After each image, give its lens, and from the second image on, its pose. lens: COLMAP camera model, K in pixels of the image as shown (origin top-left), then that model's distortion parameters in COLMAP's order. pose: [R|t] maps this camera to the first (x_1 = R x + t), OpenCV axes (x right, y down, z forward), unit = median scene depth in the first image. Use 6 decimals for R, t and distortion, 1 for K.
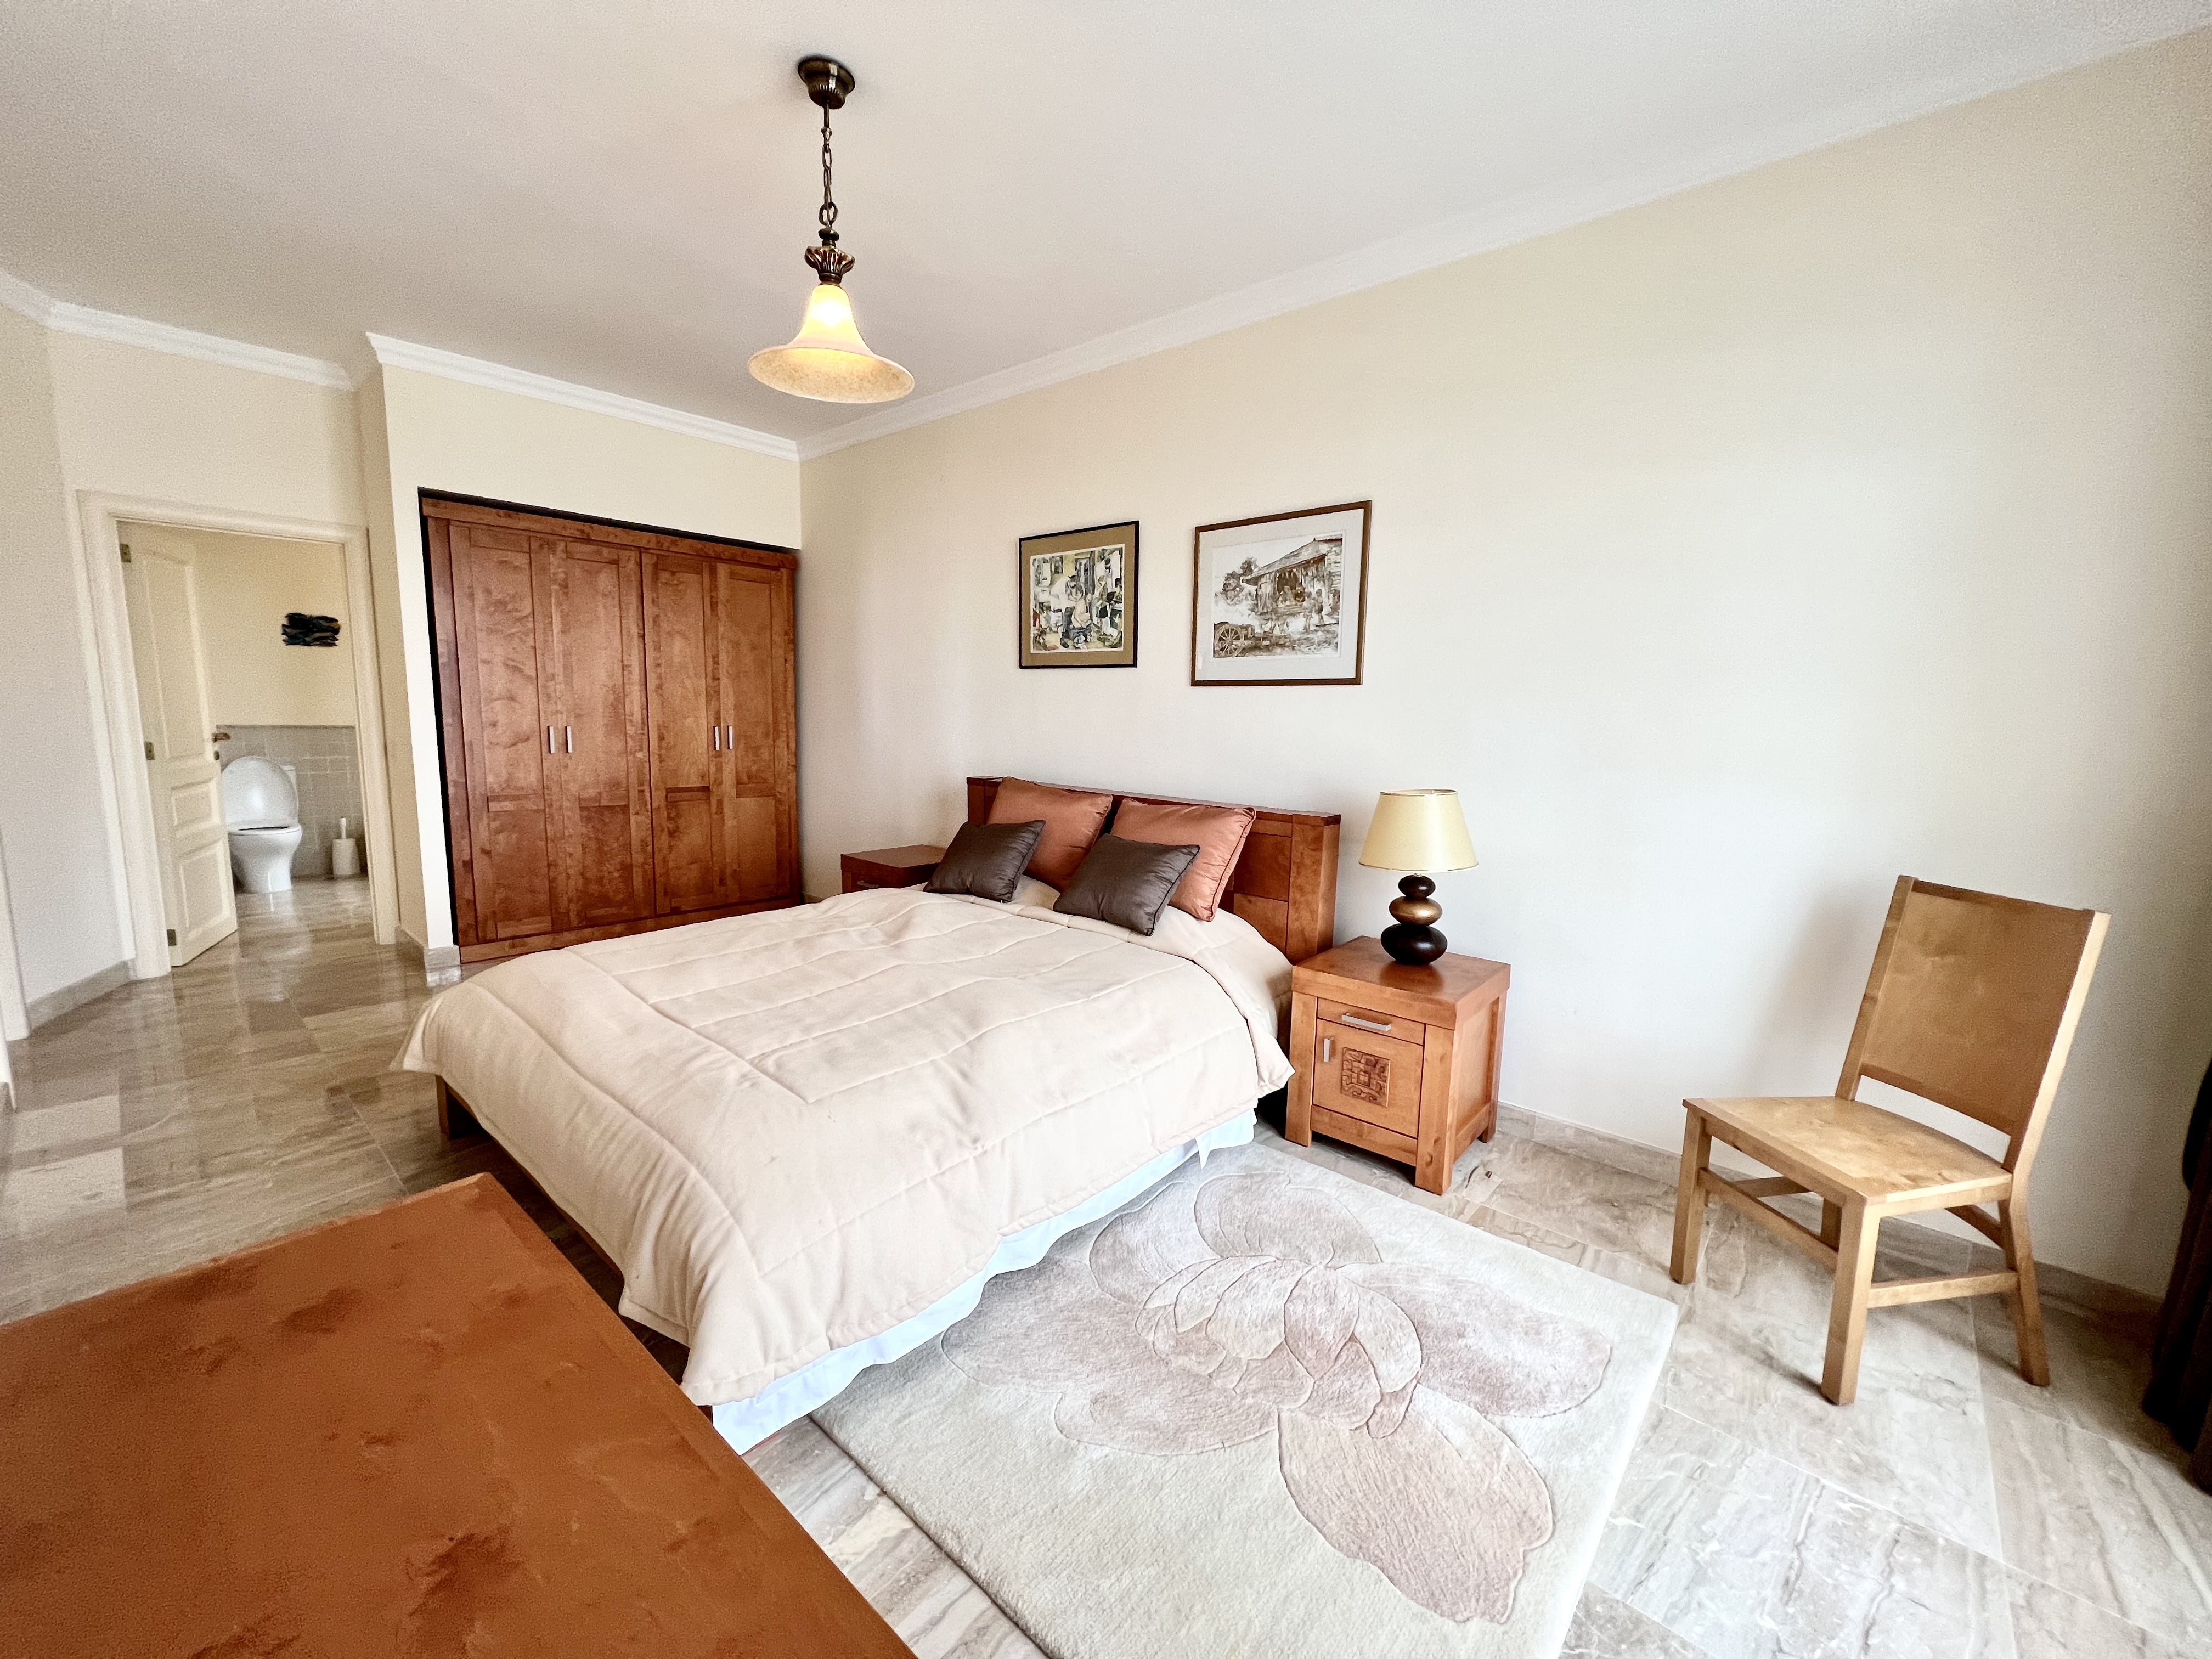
lens RADIAL K [[881.6, 0, 1101.9], [0, 881.6, 819.9], [0, 0, 1]] dist [0.000148, 0.000309]
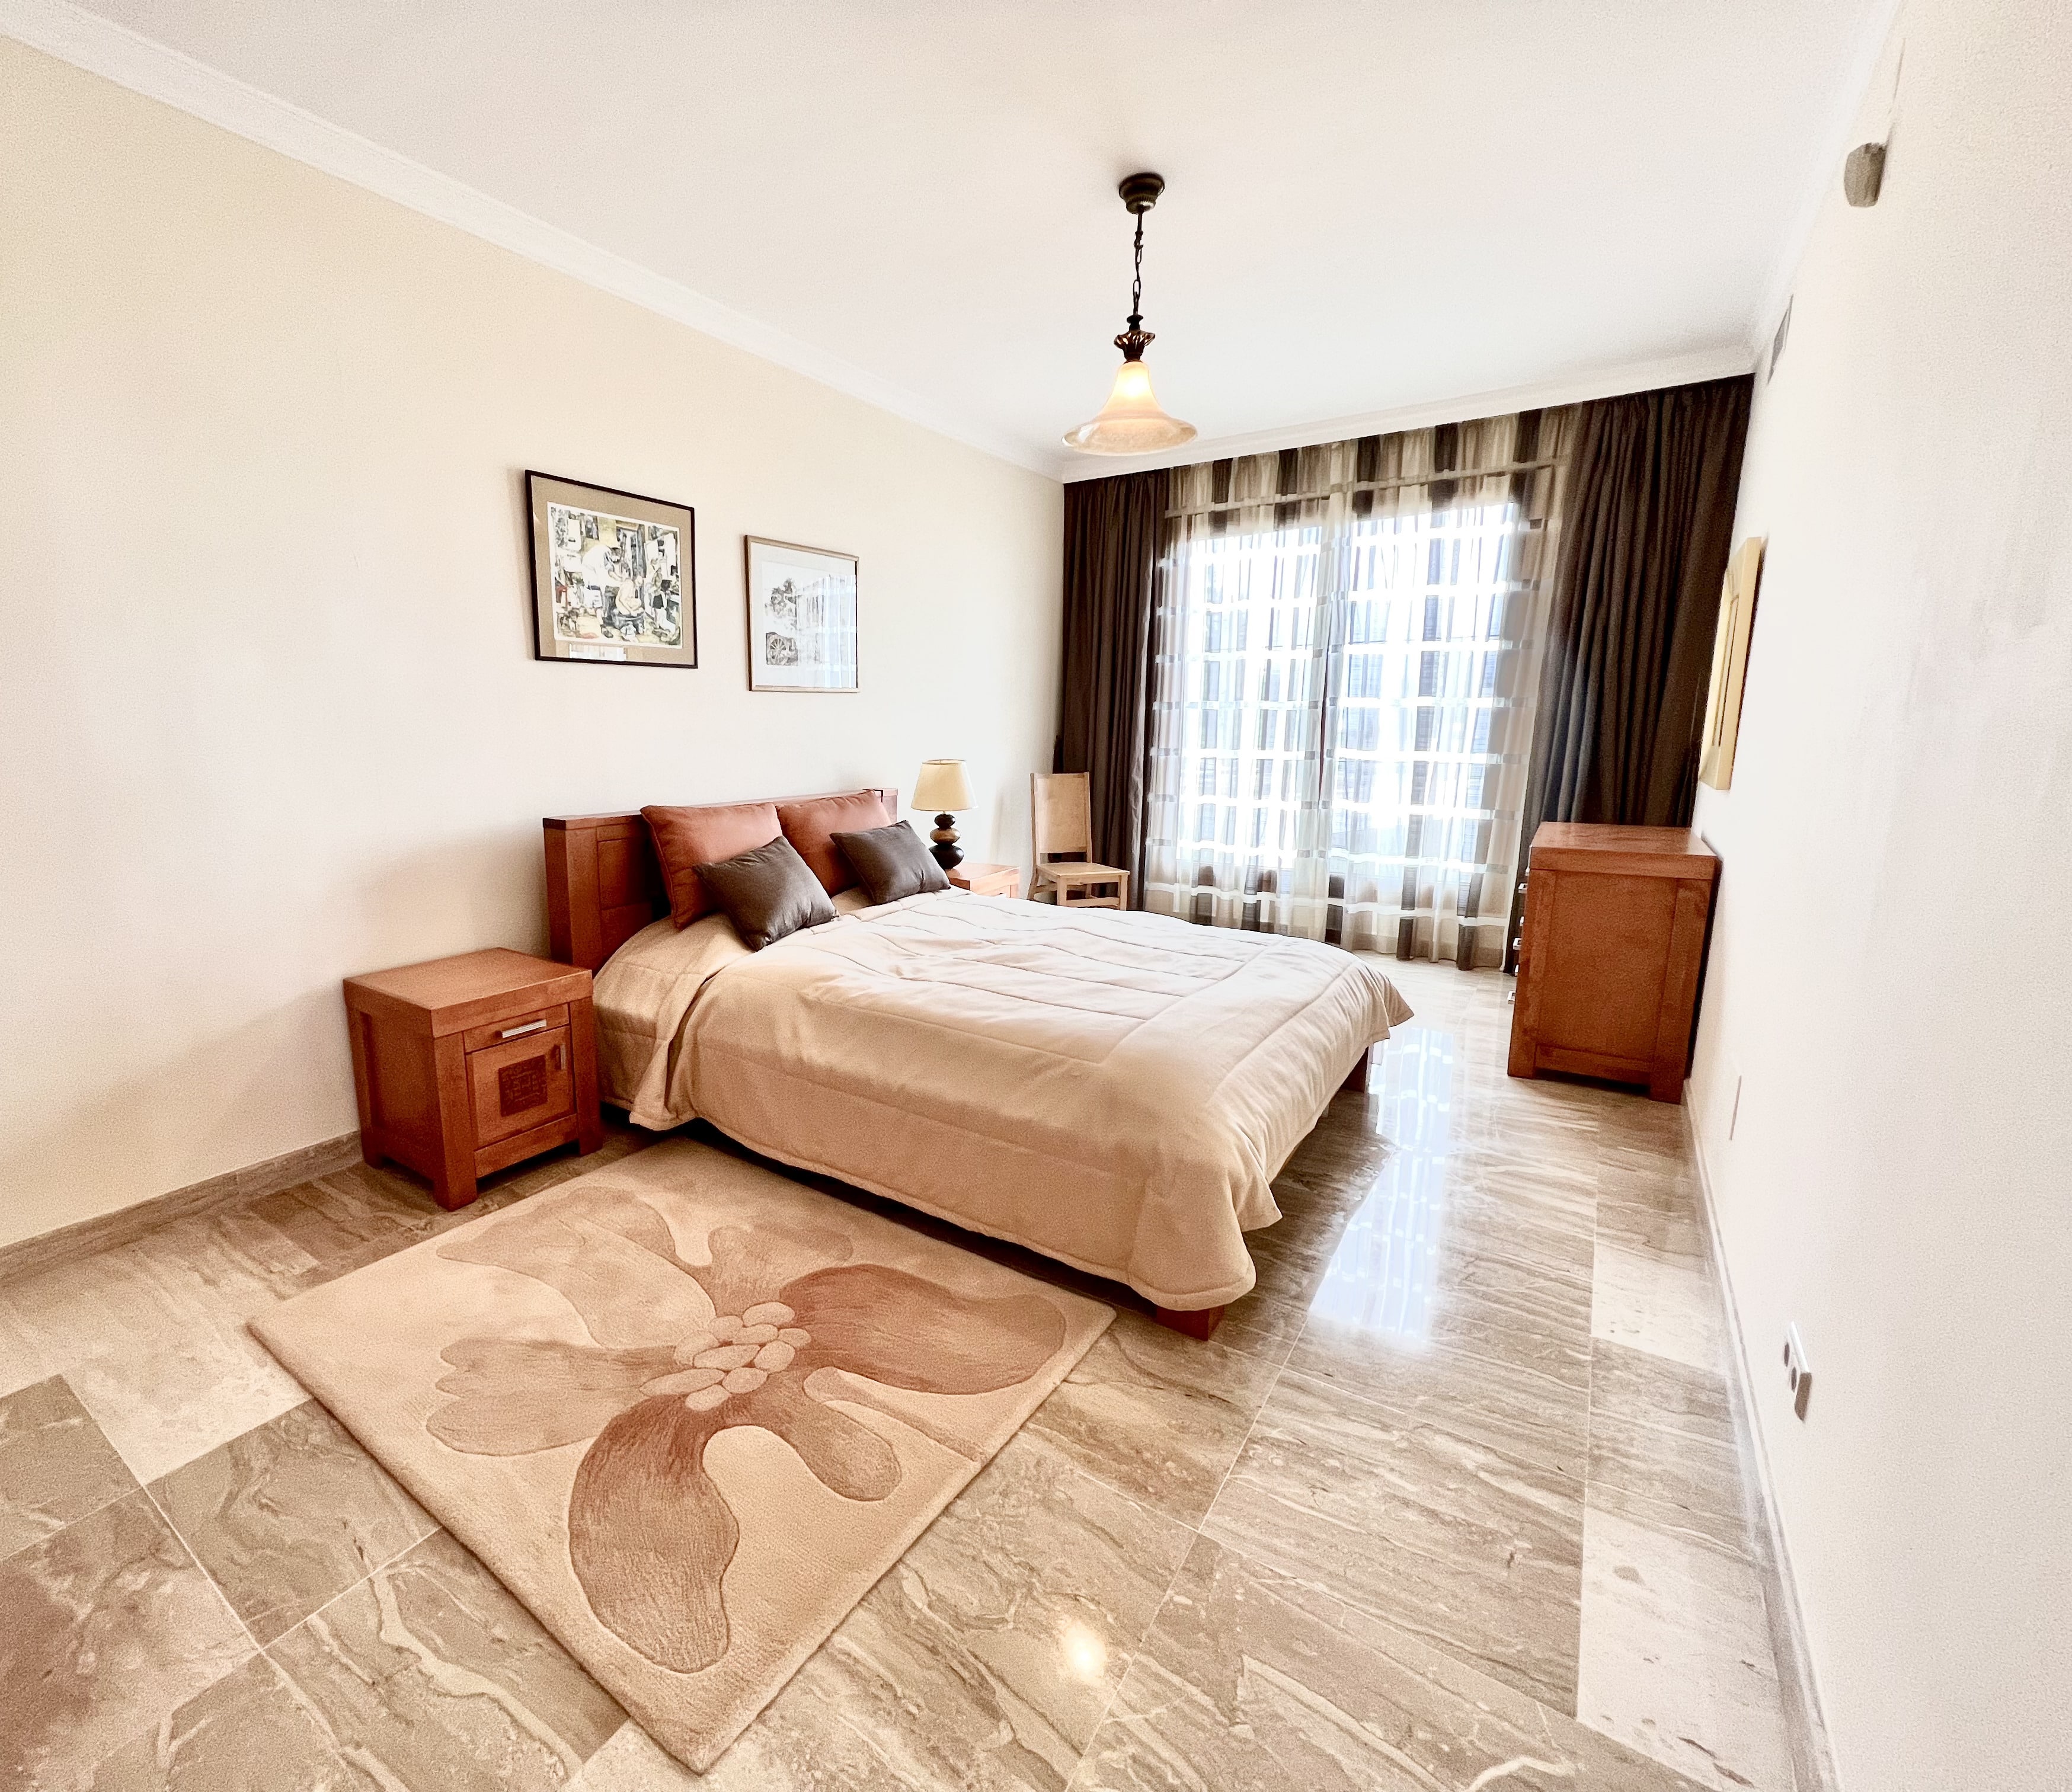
lens RADIAL K [[878.6, 0, 1034.7], [0, 878.6, 900.2], [0, 0, 1]] dist [0.000674, 0.000009]
pose [[-0.164077, -0.219994, 0.961604, -0.948819], [0.133595, 0.960878, 0.242622, -0.114284], [-0.977359, 0.168274, -0.128268, 0.798964]]
